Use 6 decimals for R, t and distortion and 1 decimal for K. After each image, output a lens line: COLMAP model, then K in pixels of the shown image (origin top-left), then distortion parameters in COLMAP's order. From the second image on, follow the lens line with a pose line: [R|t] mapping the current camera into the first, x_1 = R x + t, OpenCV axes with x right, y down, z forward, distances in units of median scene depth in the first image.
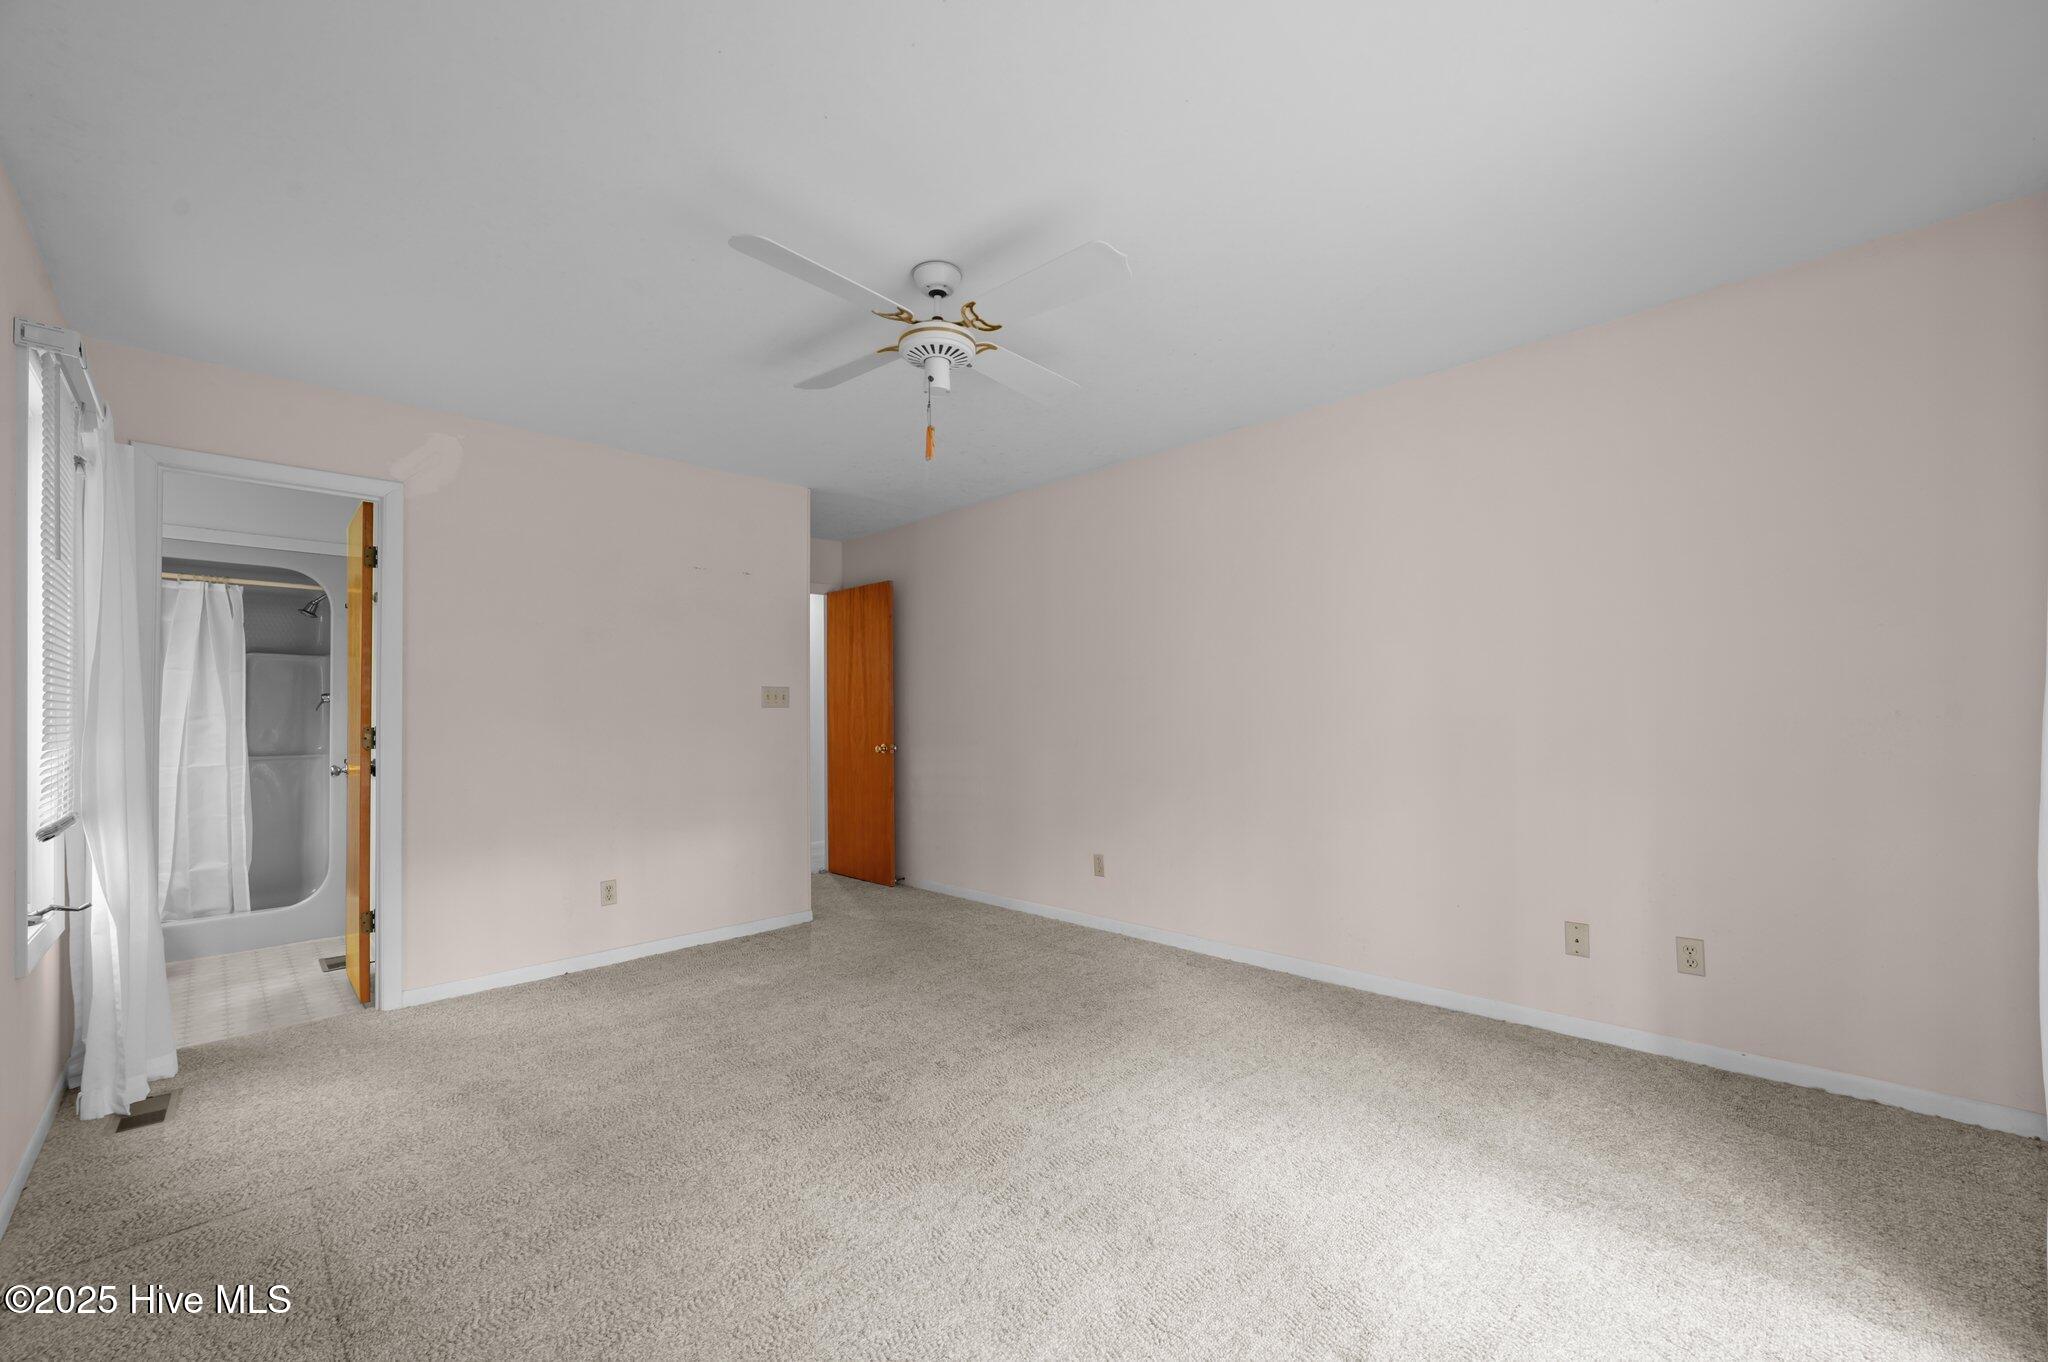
lens RADIAL K [[809.1, 0, 1025.4], [0, 809.1, 700.9], [0, 0, 1]] dist [0.001789, 0.000121]
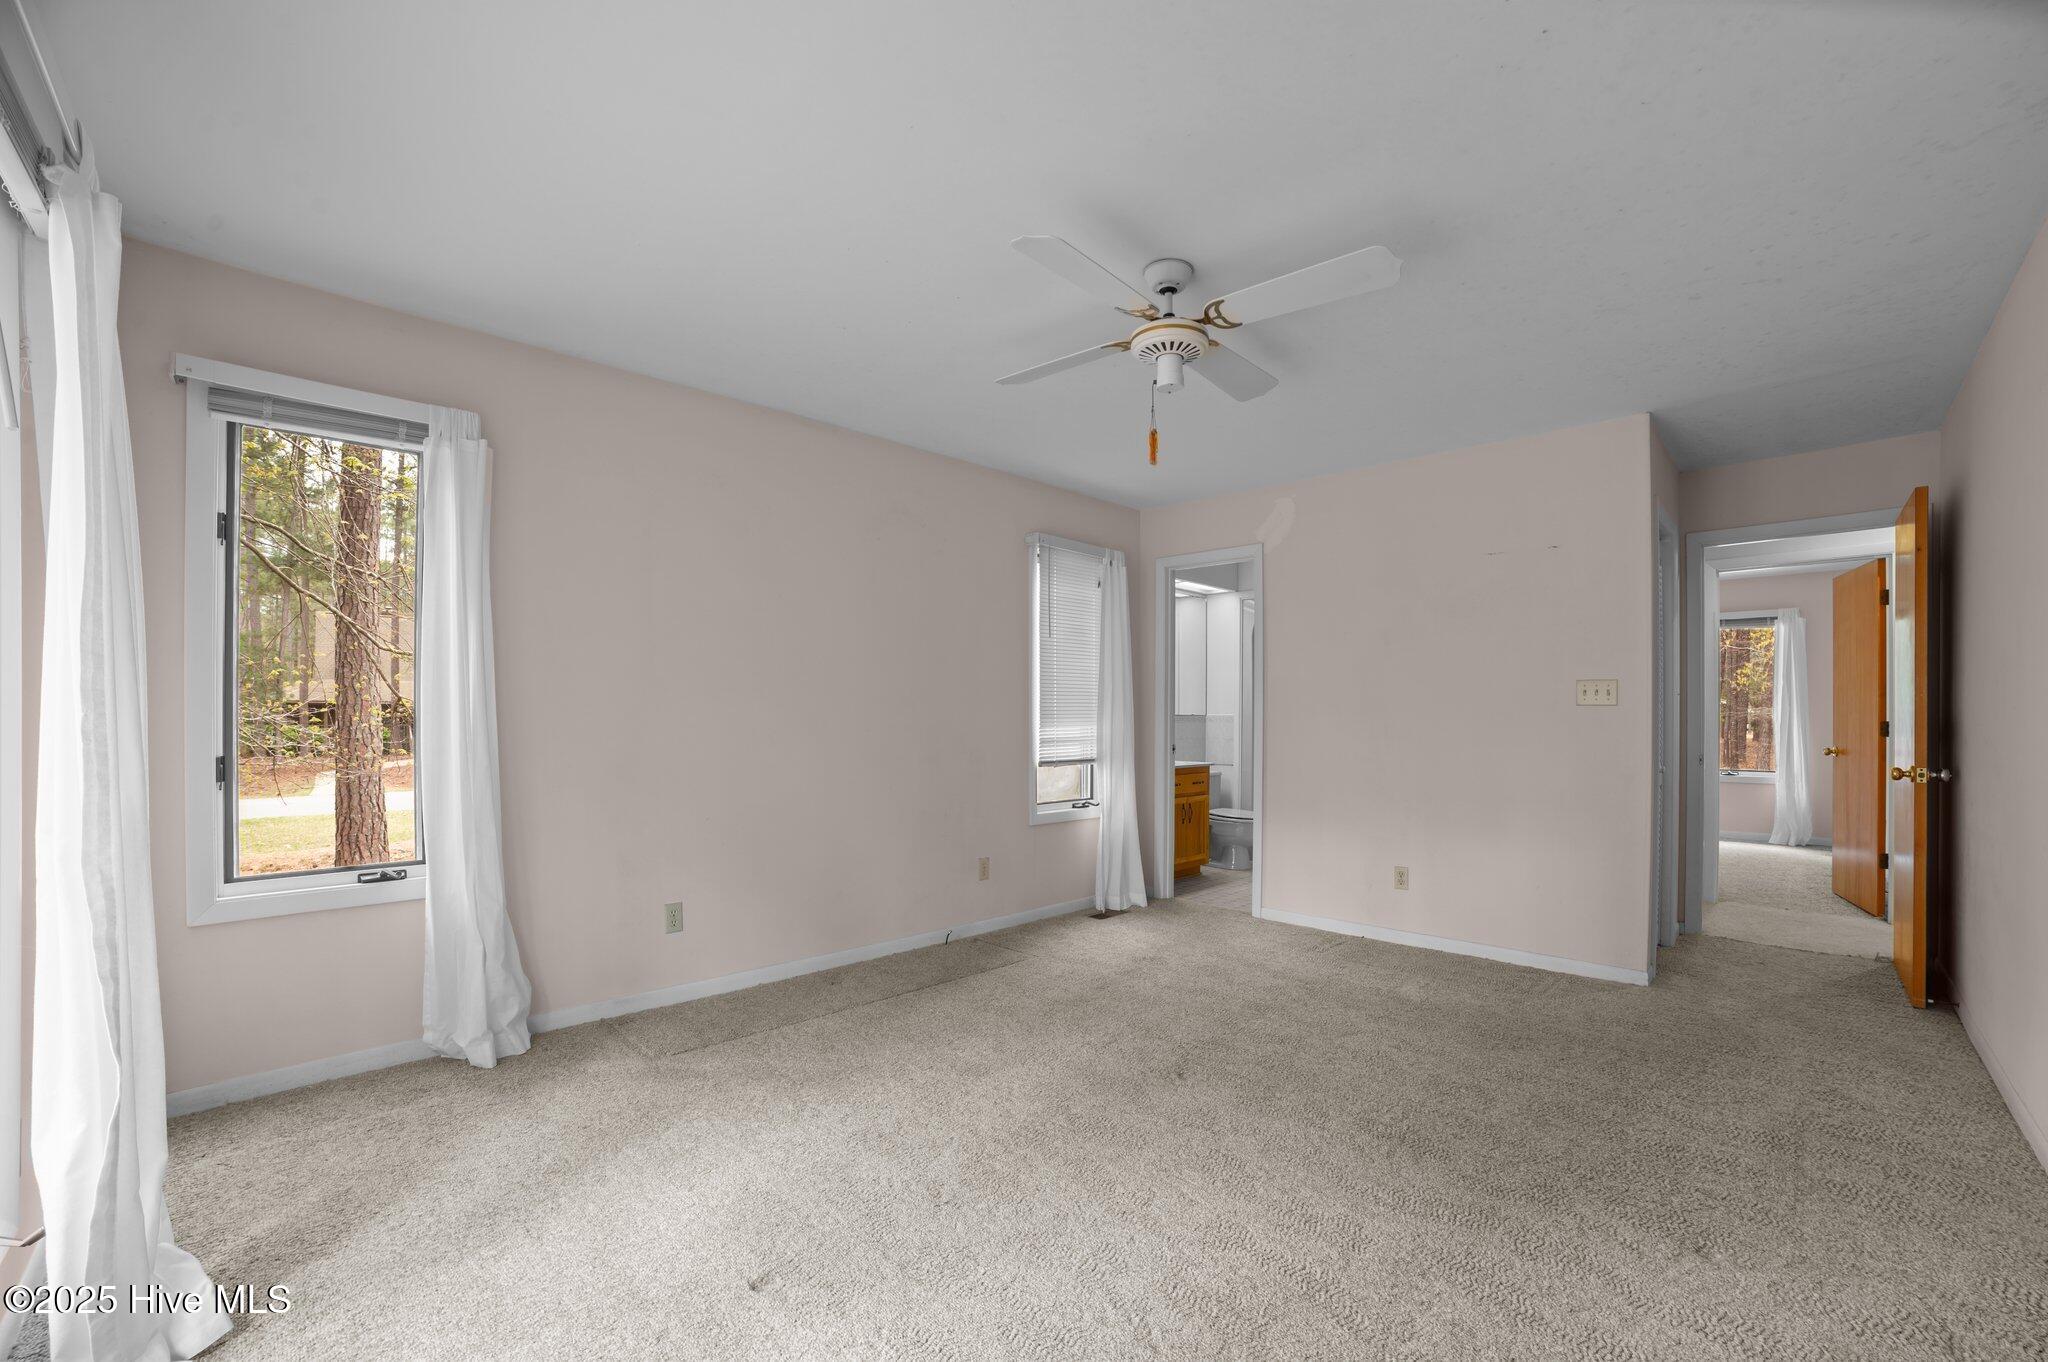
lens RADIAL K [[822.3, 0, 1020.5], [0, 822.3, 712.4], [0, 0, 1]] dist [-0.067274, 0.000054]
pose [[0.004540, 0.009086, -0.999948, 0.737493], [0.015370, 0.999840, 0.009155, 0.001340], [0.999872, -0.015411, 0.004400, 0.668179]]
